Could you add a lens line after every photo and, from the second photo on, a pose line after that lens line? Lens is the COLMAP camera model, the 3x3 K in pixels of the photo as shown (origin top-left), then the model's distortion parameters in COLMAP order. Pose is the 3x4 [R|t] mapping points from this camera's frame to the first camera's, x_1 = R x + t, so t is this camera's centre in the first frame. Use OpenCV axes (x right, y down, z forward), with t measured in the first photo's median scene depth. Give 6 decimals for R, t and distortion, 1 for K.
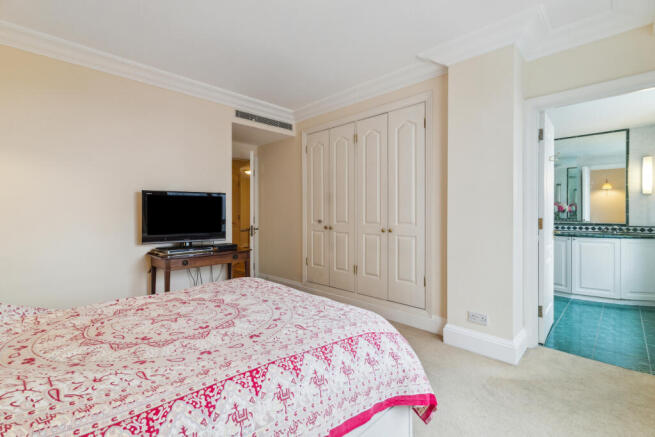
lens RADIAL K [[302.3, 0, 324.1], [0, 302.3, 213.1], [0, 0, 1]] dist [-0.000119, 0.000996]
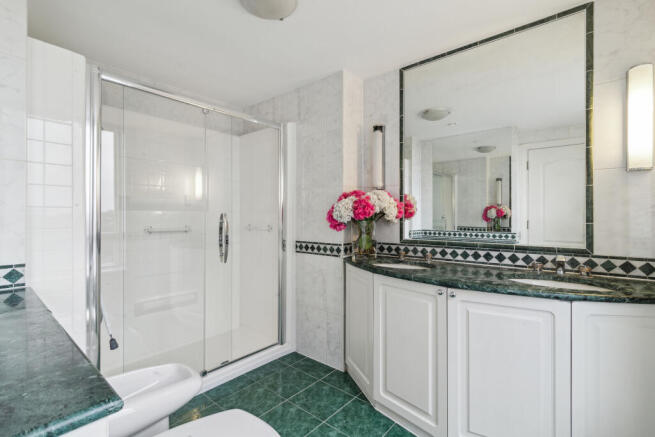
lens RADIAL K [[302.3, 0, 330.0], [0, 302.3, 217.6], [0, 0, 1]] dist [-0.000119, 0.000996]
pose [[0.996608, 0.000900, 0.082287, 0.633862], [-0.000603, 0.999993, -0.003631, -0.003397], [-0.082289, 0.003569, 0.996602, 0.636042]]
